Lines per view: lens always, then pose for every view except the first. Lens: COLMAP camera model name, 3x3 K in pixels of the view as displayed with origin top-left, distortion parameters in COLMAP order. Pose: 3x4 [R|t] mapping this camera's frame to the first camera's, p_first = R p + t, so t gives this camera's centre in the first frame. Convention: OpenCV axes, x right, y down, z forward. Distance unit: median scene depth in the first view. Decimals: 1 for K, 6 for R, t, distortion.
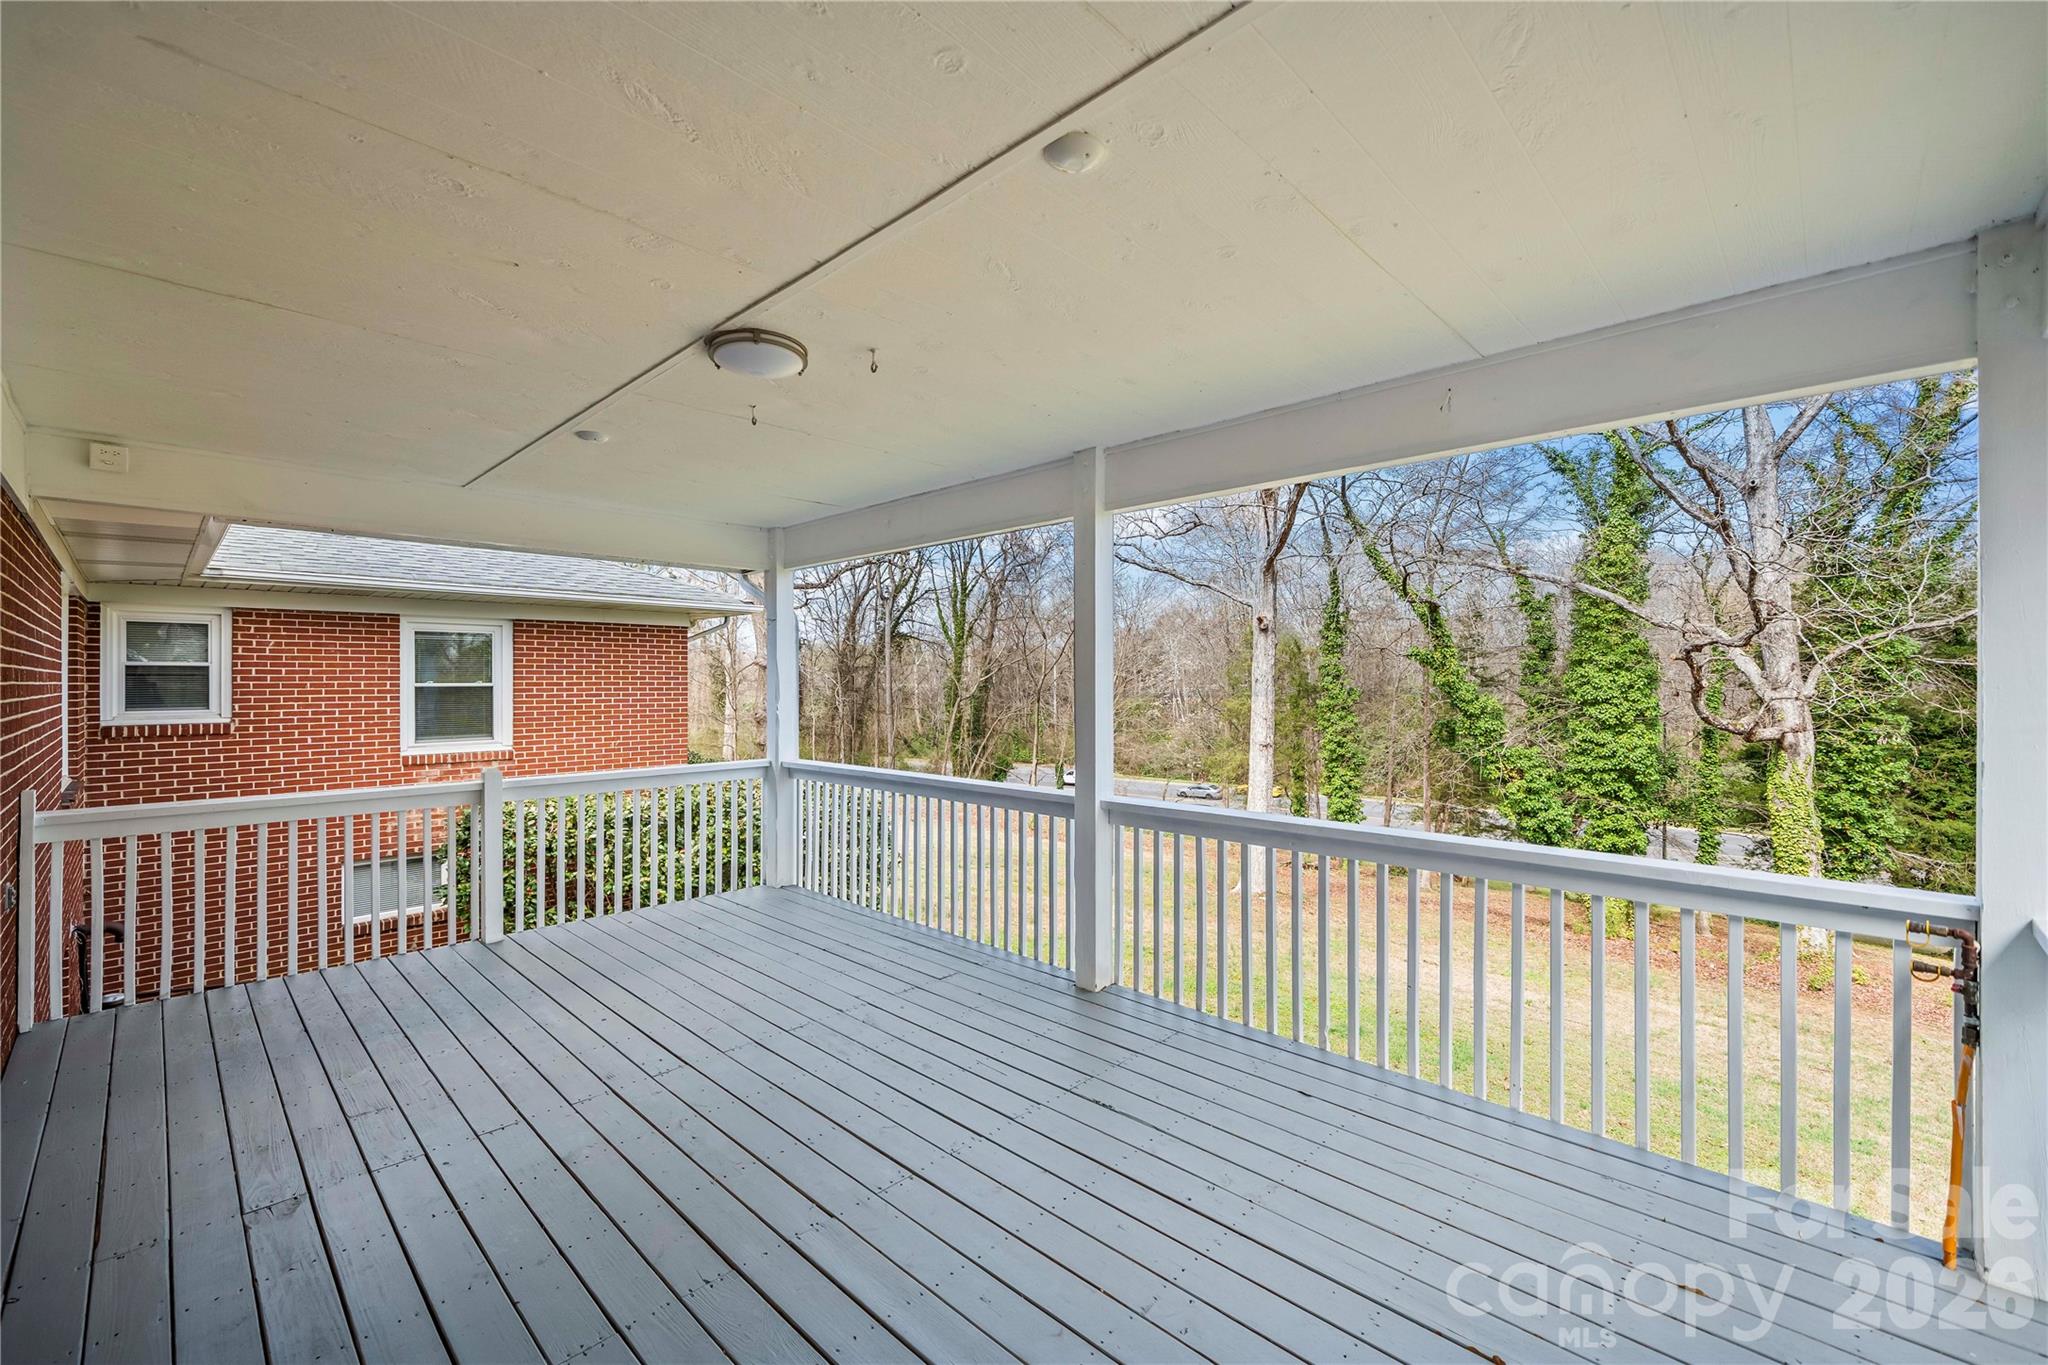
lens RADIAL K [[846.2, 0, 1013.0], [0, 846.2, 677.5], [0, 0, 1]] dist [-0.002308, 0.000046]
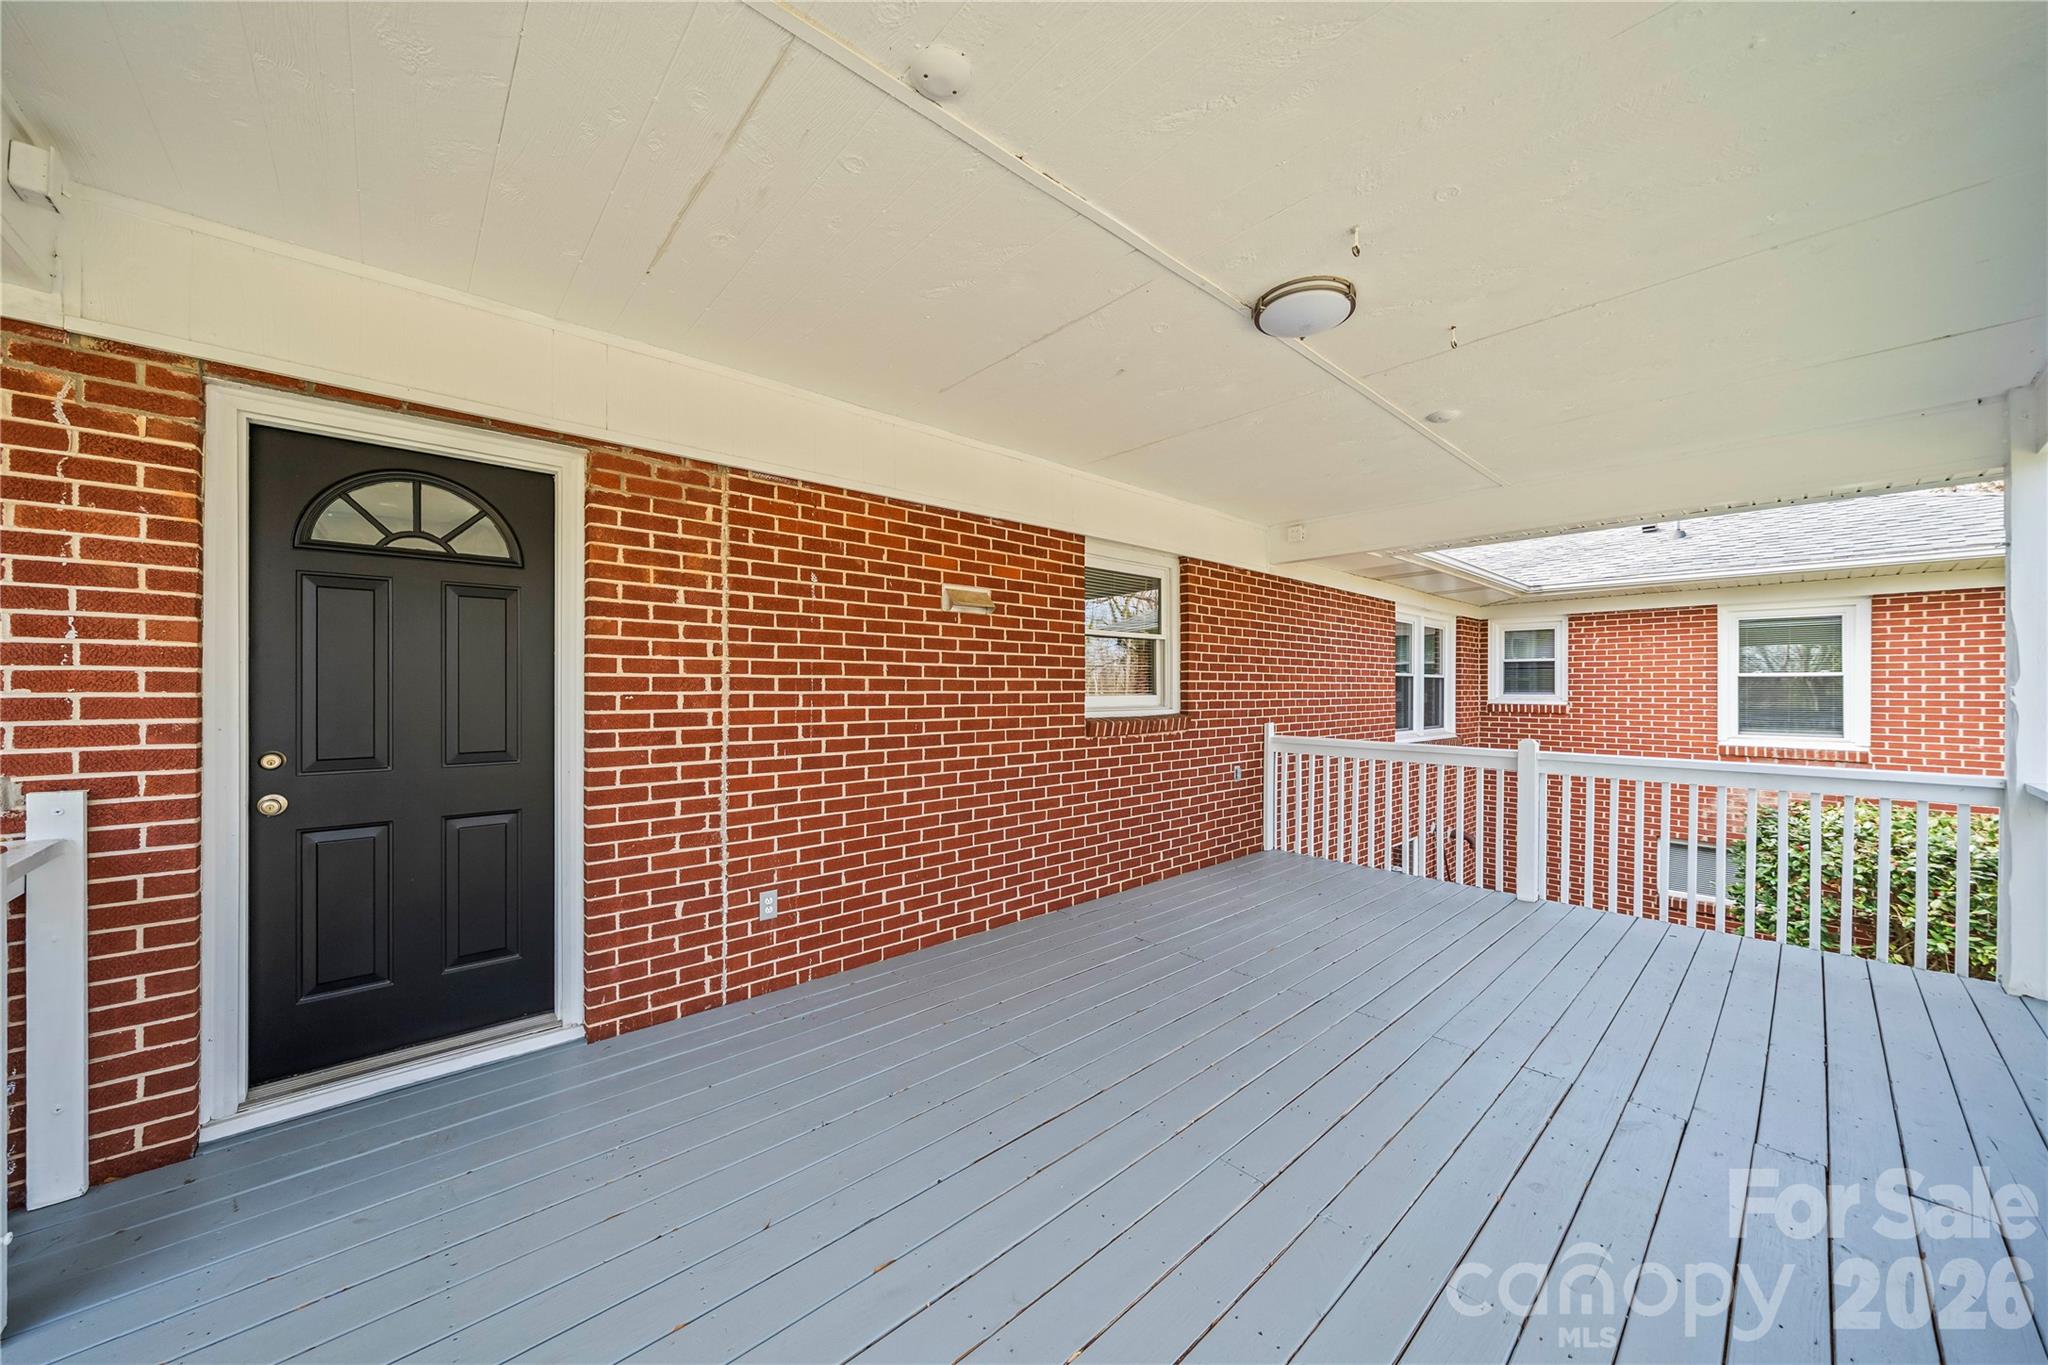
lens RADIAL K [[724.2, 0, 1024.0], [0, 724.2, 682.5], [0, 0, 1]] dist [-0.000355, -0.000049]
pose [[-0.062049, -0.001442, -0.998072, 0.082654], [0.002602, 0.999995, -0.001607, 0.007550], [0.998070, -0.002696, -0.062045, 0.098834]]
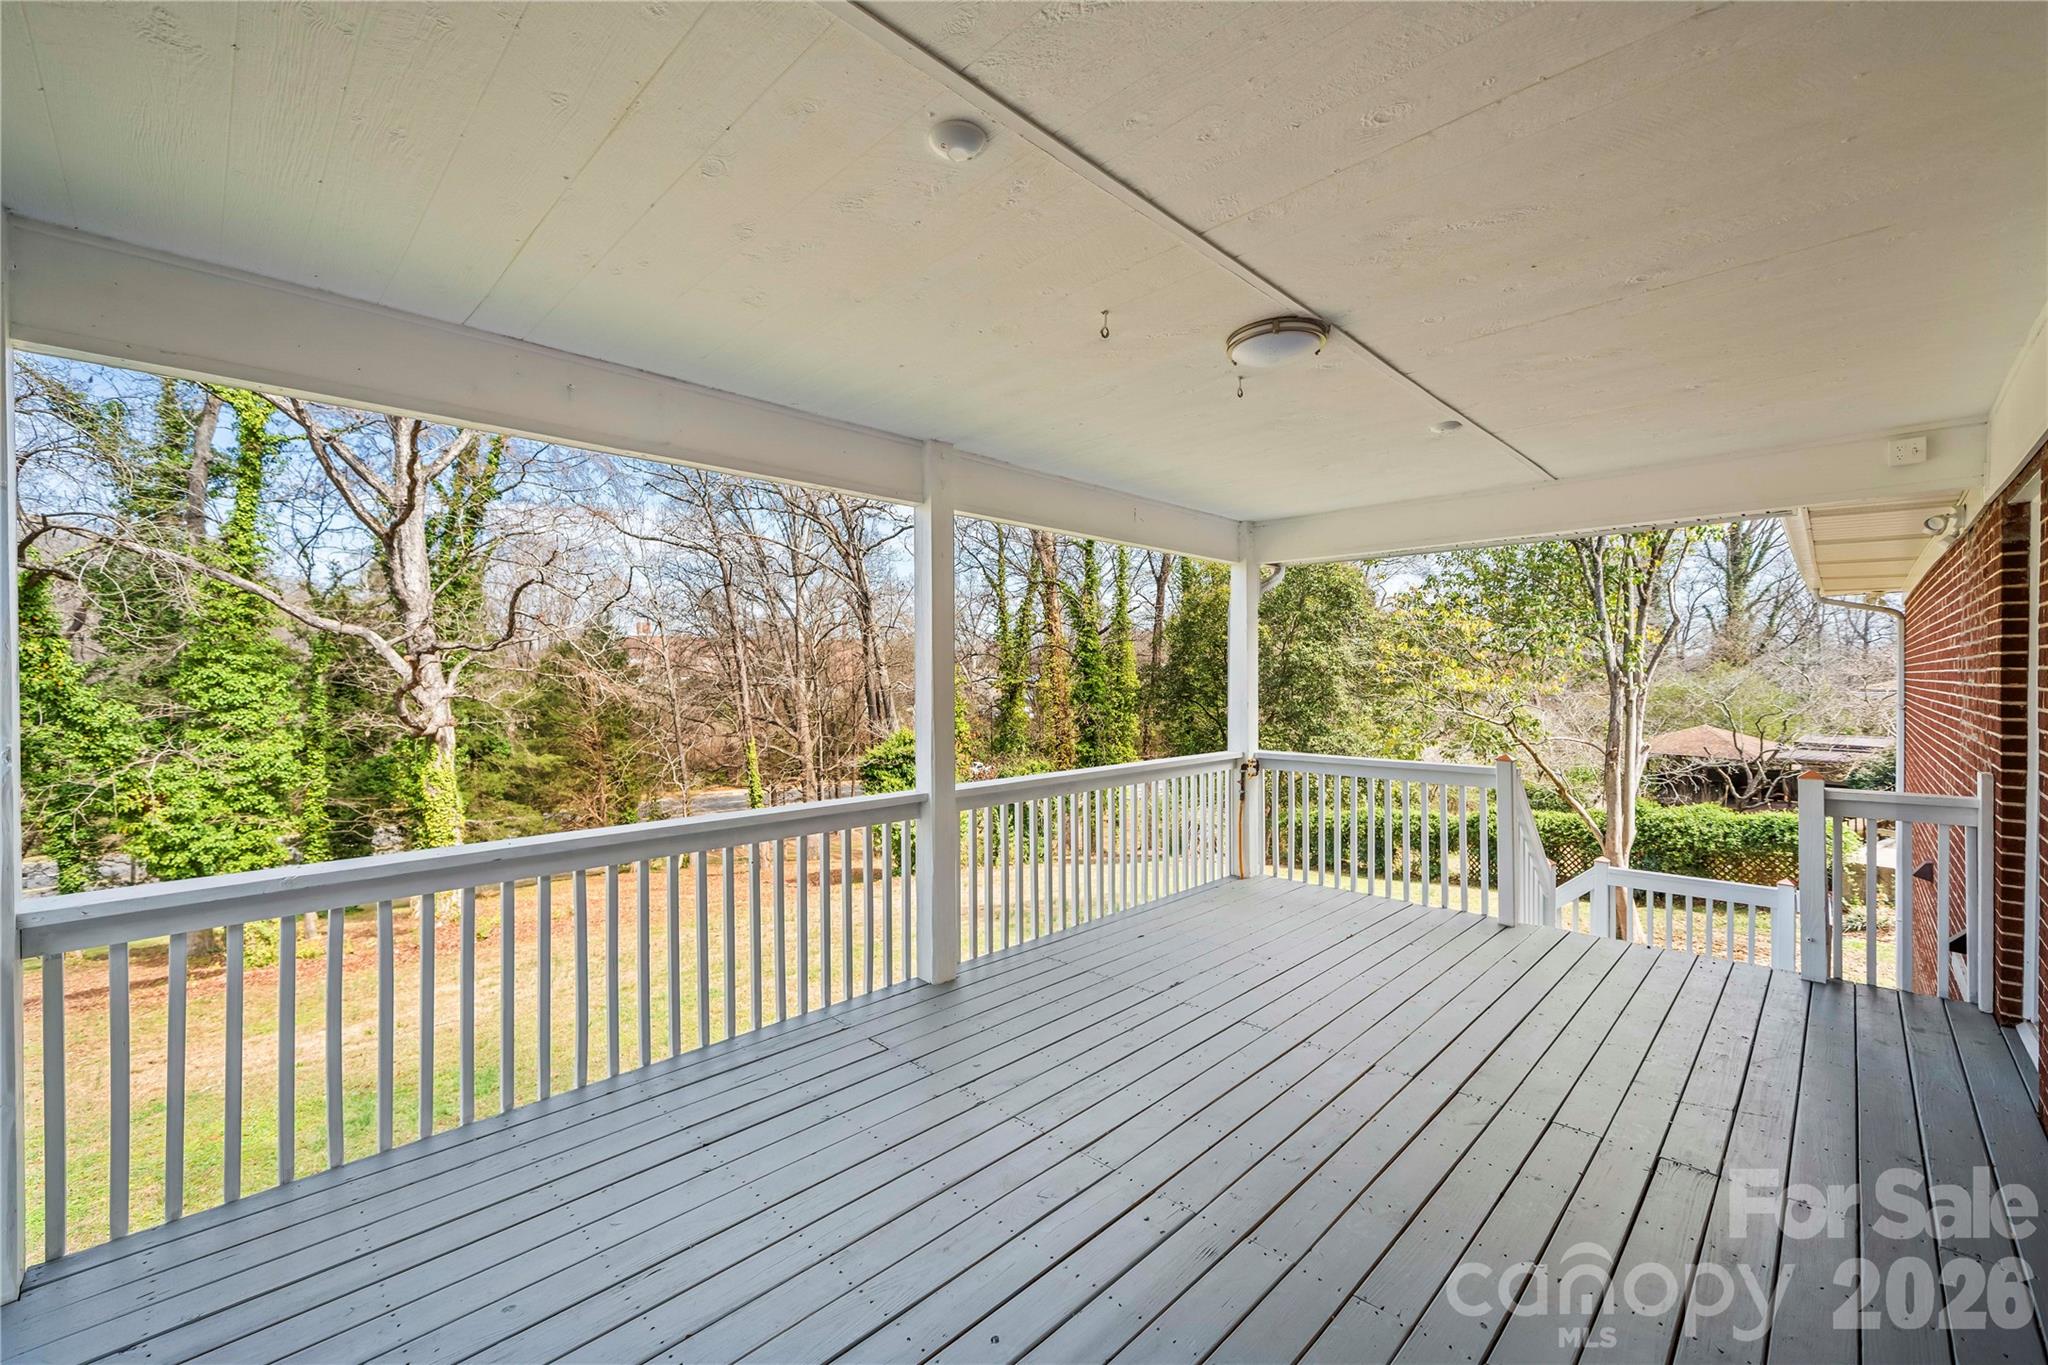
lens RADIAL K [[846.2, 0, 1013.0], [0, 846.2, 677.5], [0, 0, 1]] dist [-0.002308, 0.000046]
pose [[0.008175, 0.002341, 0.999964, -0.181543], [0.002692, 0.999994, -0.002363, 0.002361], [-0.999963, 0.002711, 0.008168, 0.181229]]
